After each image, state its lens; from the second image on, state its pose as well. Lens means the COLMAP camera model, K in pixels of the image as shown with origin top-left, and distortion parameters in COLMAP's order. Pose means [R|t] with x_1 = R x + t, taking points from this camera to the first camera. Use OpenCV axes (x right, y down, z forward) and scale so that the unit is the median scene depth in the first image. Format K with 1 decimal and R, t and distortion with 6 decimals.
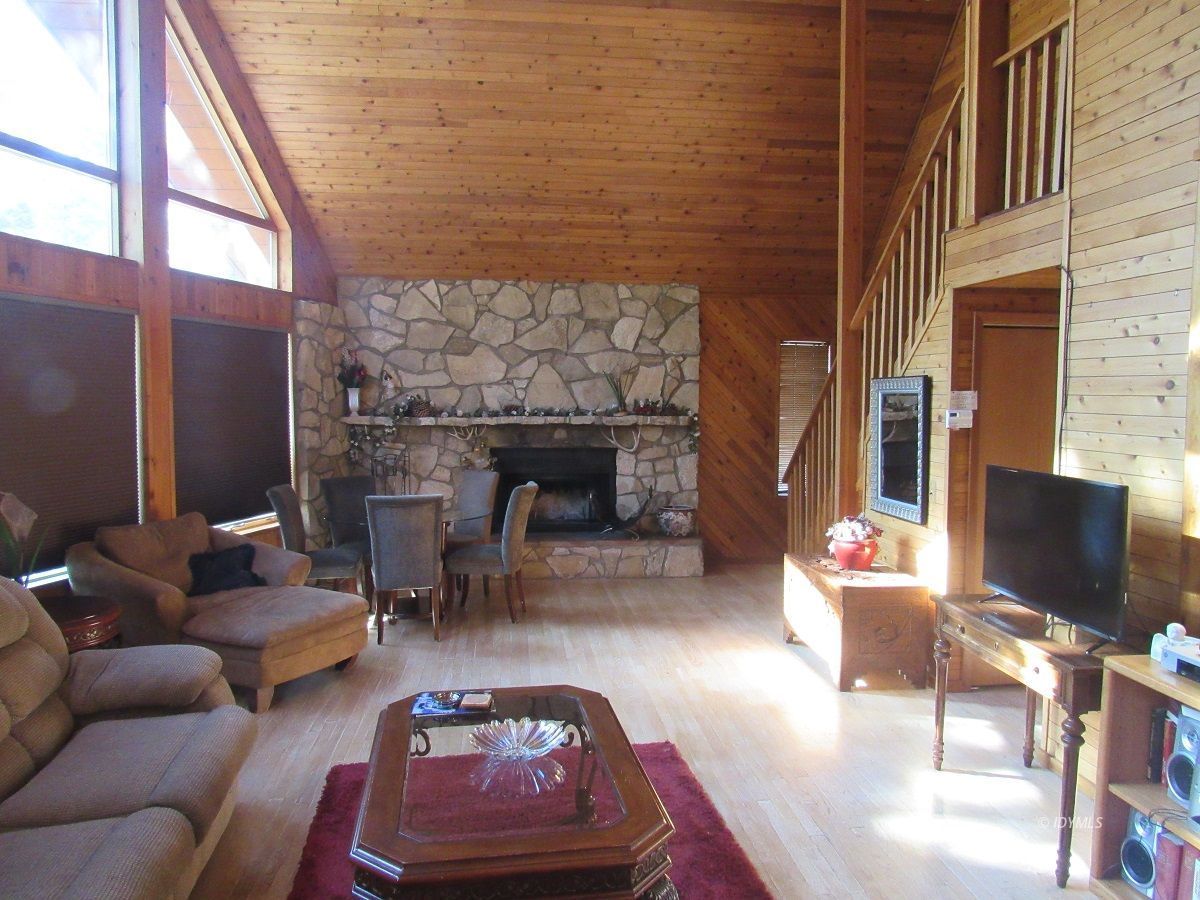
lens RADIAL K [[869.1, 0, 597.8], [0, 869.1, 450.3], [0, 0, 1]] dist [-0.019299, 0.013825]
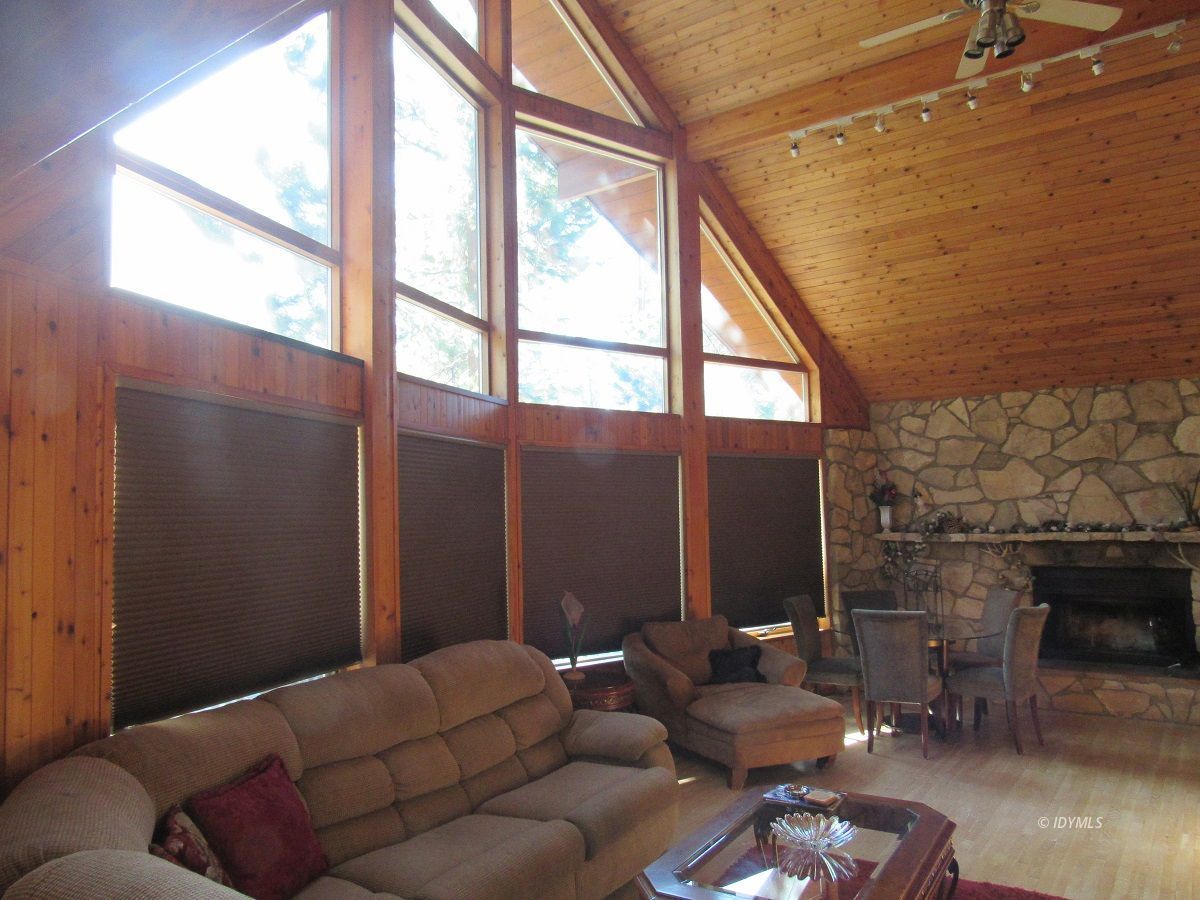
lens RADIAL K [[869.1, 0, 602.8], [0, 869.1, 456.4], [0, 0, 1]] dist [-0.019299, 0.013825]
pose [[0.750180, -0.060739, -0.658438, 0.176545], [-0.018835, 0.993405, -0.113098, -0.006327], [0.660965, 0.097245, 0.744089, -0.023782]]
